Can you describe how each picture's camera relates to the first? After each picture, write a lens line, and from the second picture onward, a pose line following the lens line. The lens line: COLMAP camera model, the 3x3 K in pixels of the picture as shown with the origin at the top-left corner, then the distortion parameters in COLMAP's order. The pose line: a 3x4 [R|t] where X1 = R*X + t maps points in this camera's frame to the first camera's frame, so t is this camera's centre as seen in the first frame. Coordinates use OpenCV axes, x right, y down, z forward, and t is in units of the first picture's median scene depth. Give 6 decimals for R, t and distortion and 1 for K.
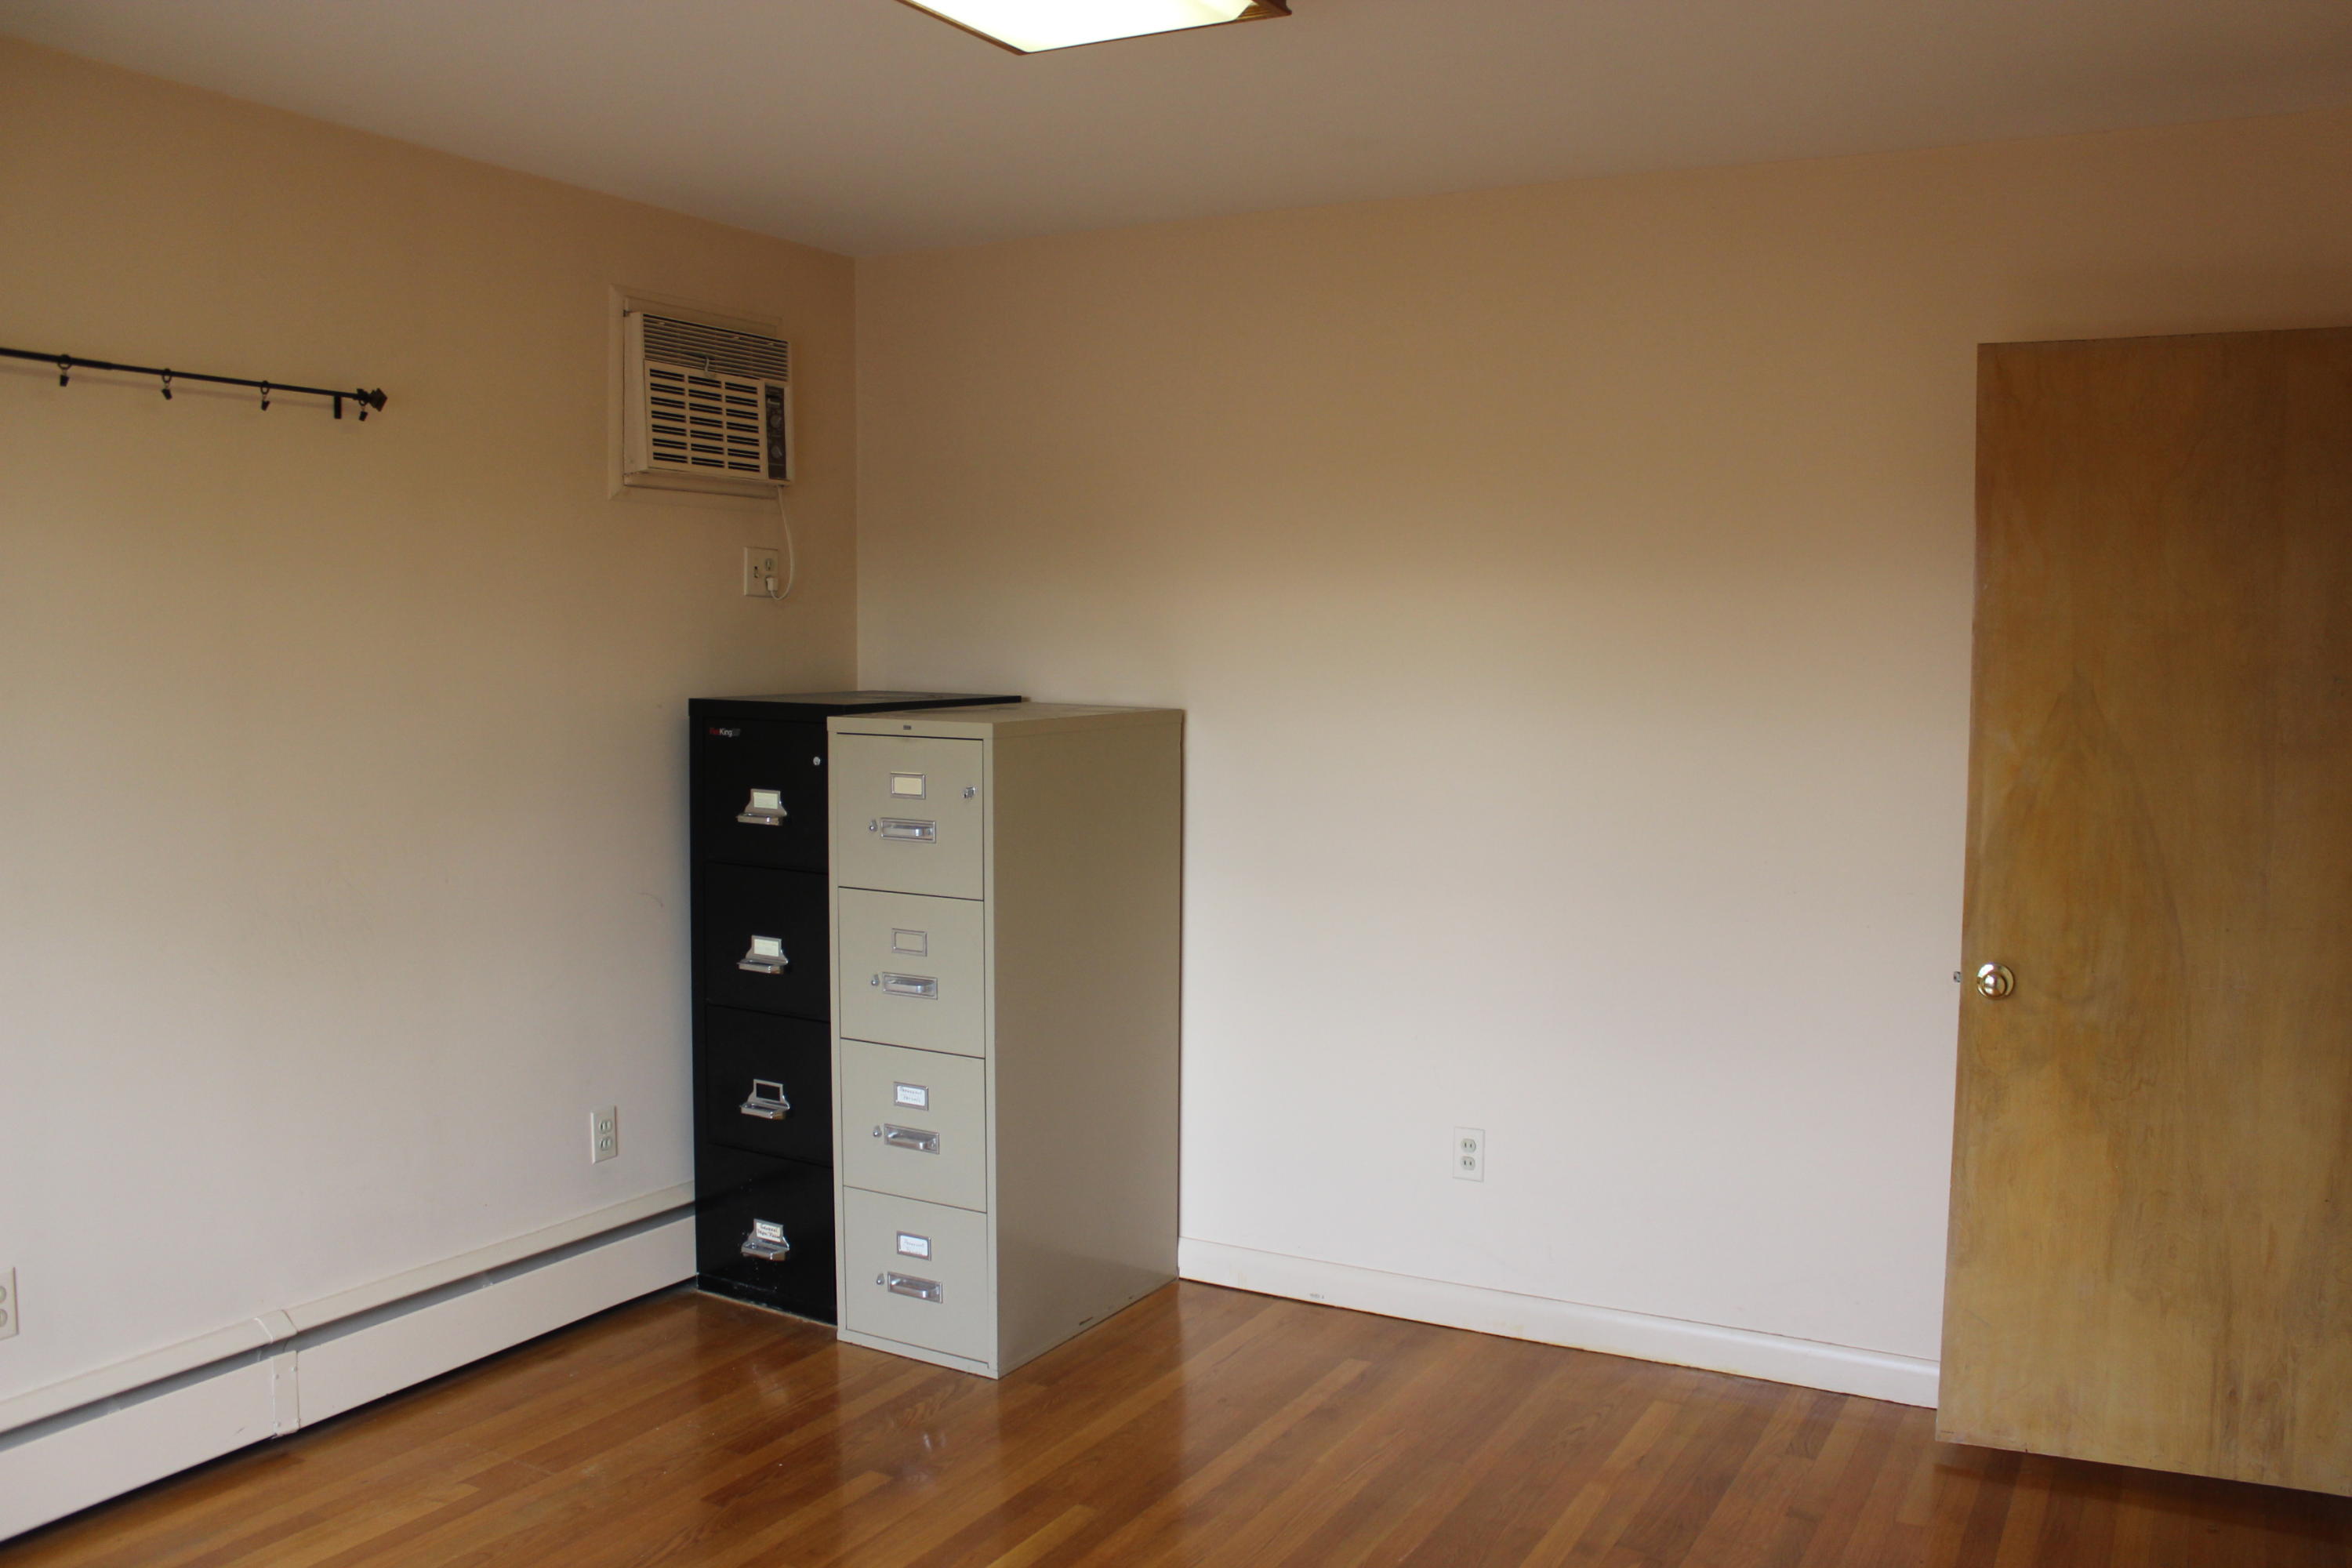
lens RADIAL K [[1975.8, 0, 1201.9], [0, 1975.8, 782.4], [0, 0, 1]] dist [-0.159537, 0.154430]
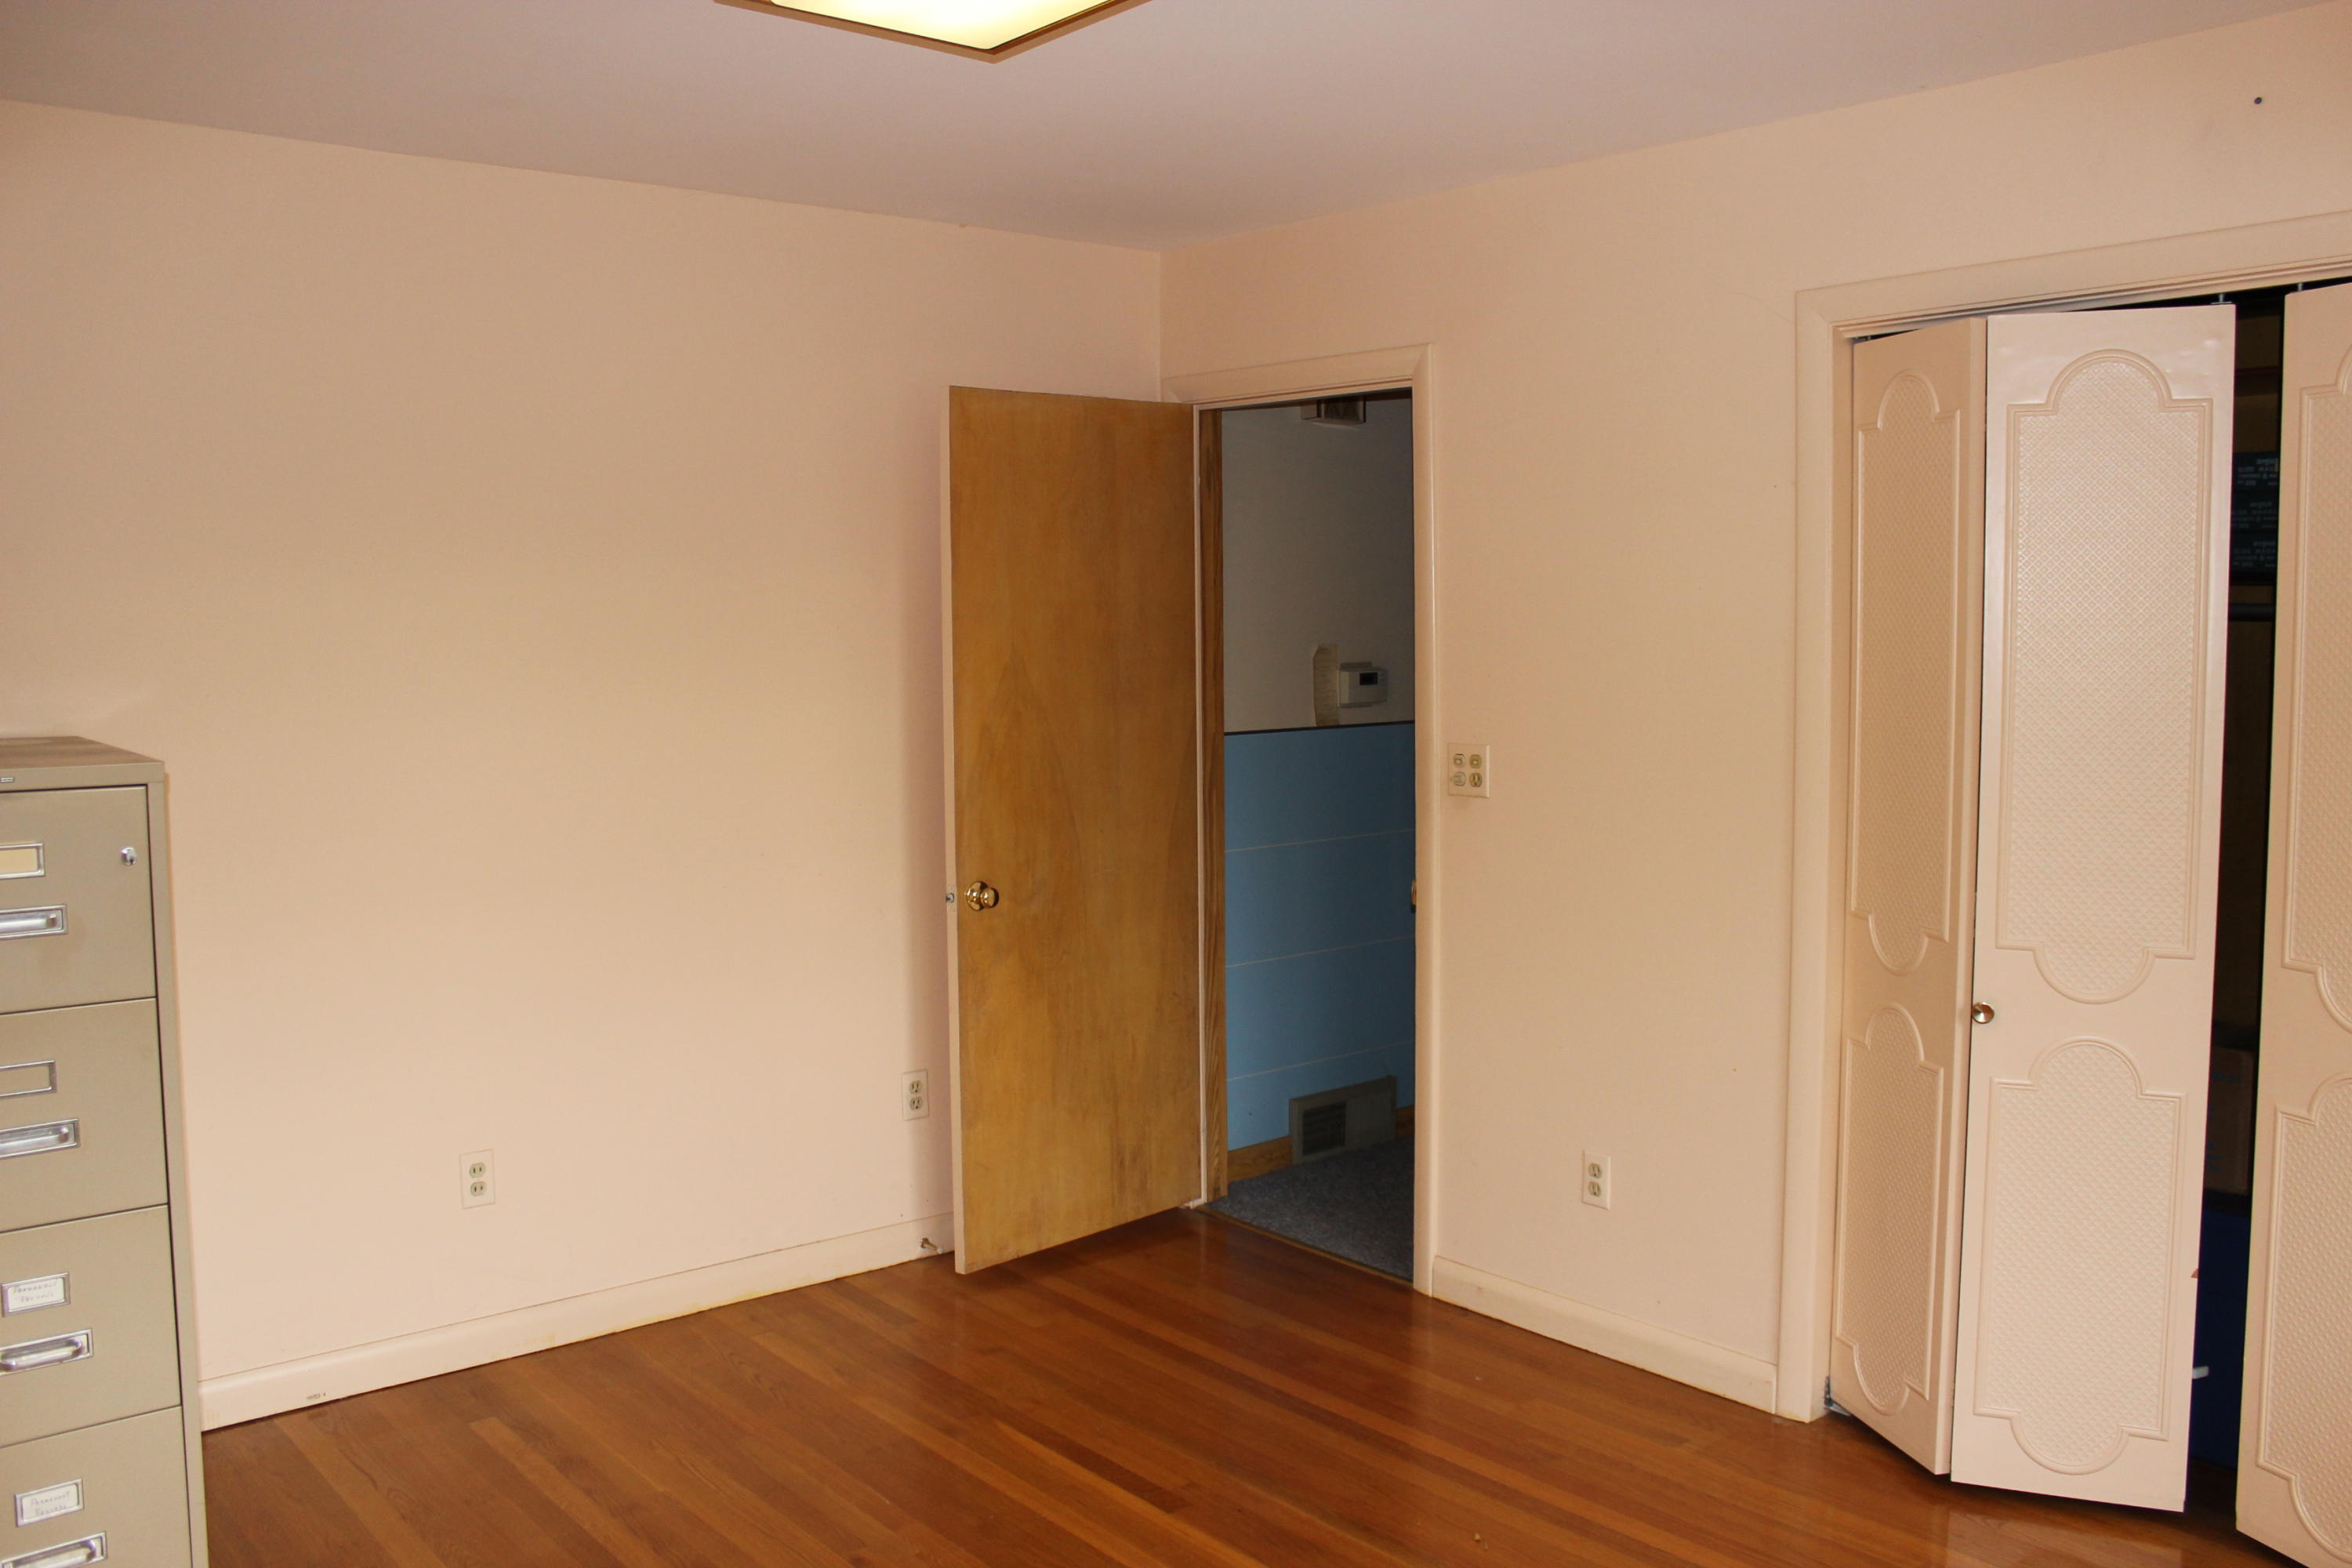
lens RADIAL K [[1975.8, 0, 1201.9], [0, 1975.8, 782.4], [0, 0, 1]] dist [-0.159537, 0.154430]
pose [[0.352551, -0.090608, 0.931396, -0.732890], [0.078183, 0.994674, 0.067170, -0.045513], [-0.932521, 0.049138, 0.357757, 0.406904]]
